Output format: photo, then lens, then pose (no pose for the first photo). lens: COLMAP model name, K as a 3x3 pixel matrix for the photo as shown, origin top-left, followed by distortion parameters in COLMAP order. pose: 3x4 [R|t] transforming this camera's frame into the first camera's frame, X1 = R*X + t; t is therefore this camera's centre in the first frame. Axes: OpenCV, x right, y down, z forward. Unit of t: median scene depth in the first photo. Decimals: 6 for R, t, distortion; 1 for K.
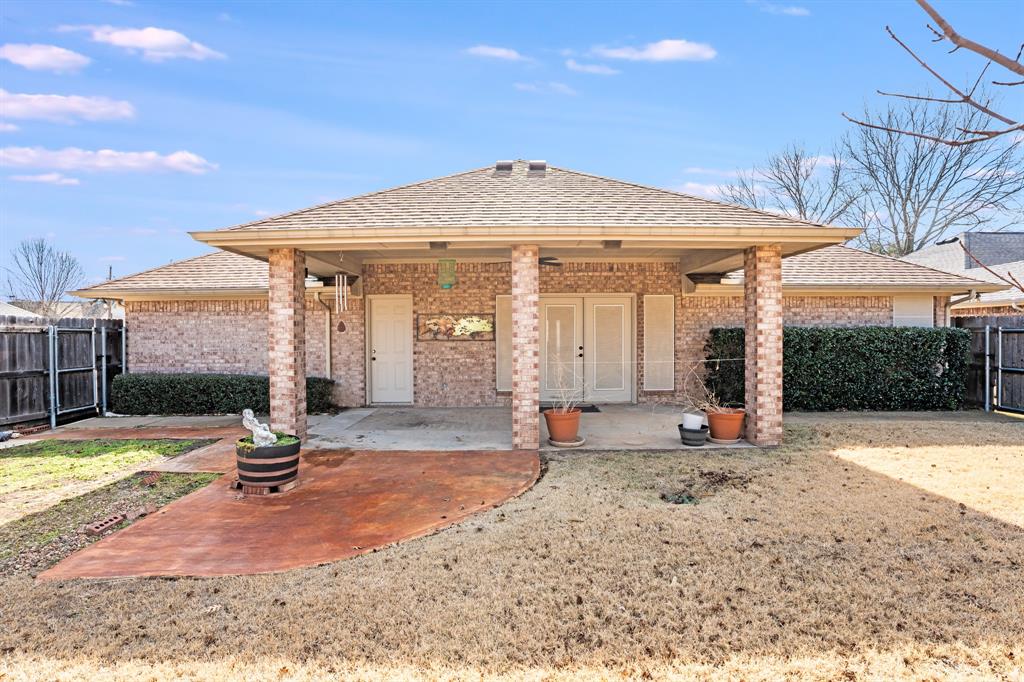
lens RADIAL K [[476.4, 0, 508.8], [0, 476.4, 333.8], [0, 0, 1]] dist [-0.063122, 0.016370]
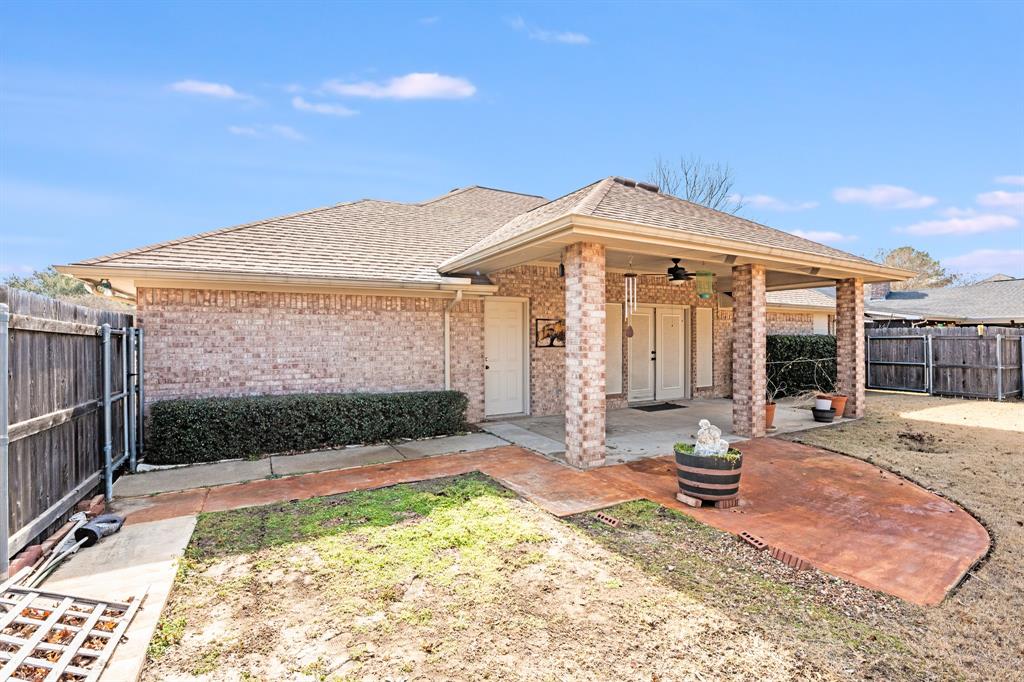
lens RADIAL K [[476.4, 0, 527.7], [0, 476.4, 330.5], [0, 0, 1]] dist [-0.063122, 0.016370]
pose [[0.865299, 0.011378, 0.501127, -0.686506], [-0.000981, 0.999779, -0.021007, 0.001882], [-0.501255, 0.017686, 0.865119, 0.184482]]
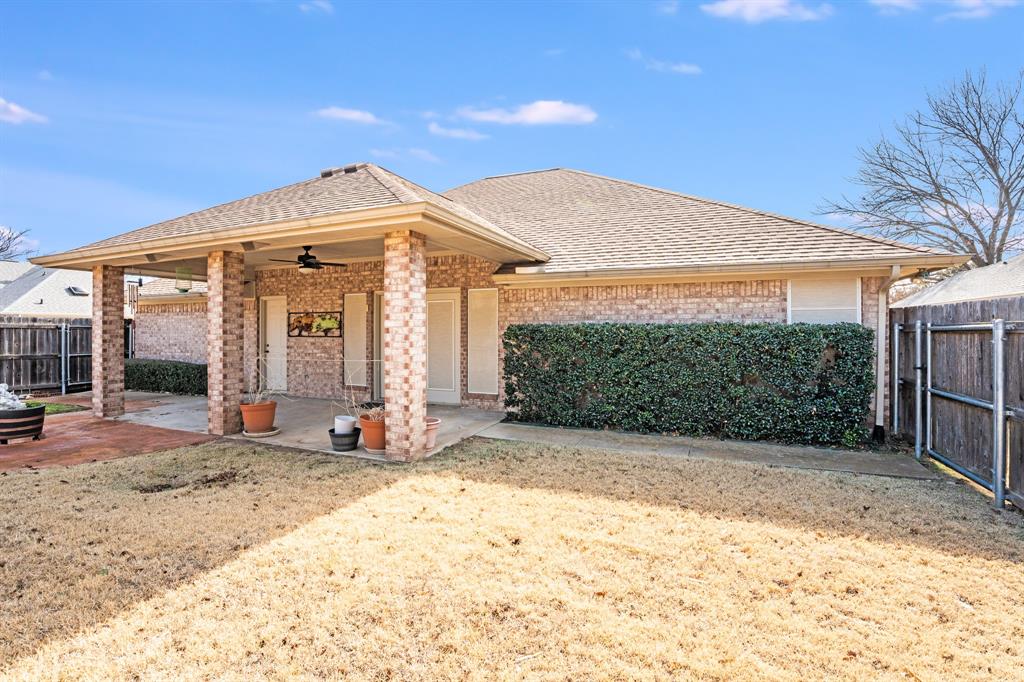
lens RADIAL K [[476.4, 0, 513.1], [0, 476.4, 325.9], [0, 0, 1]] dist [-0.063122, 0.016370]
pose [[0.922524, 0.000062, -0.385940, 0.728127], [-0.003222, 0.999966, -0.007542, -0.003814], [0.385927, 0.008201, 0.922493, 0.178738]]
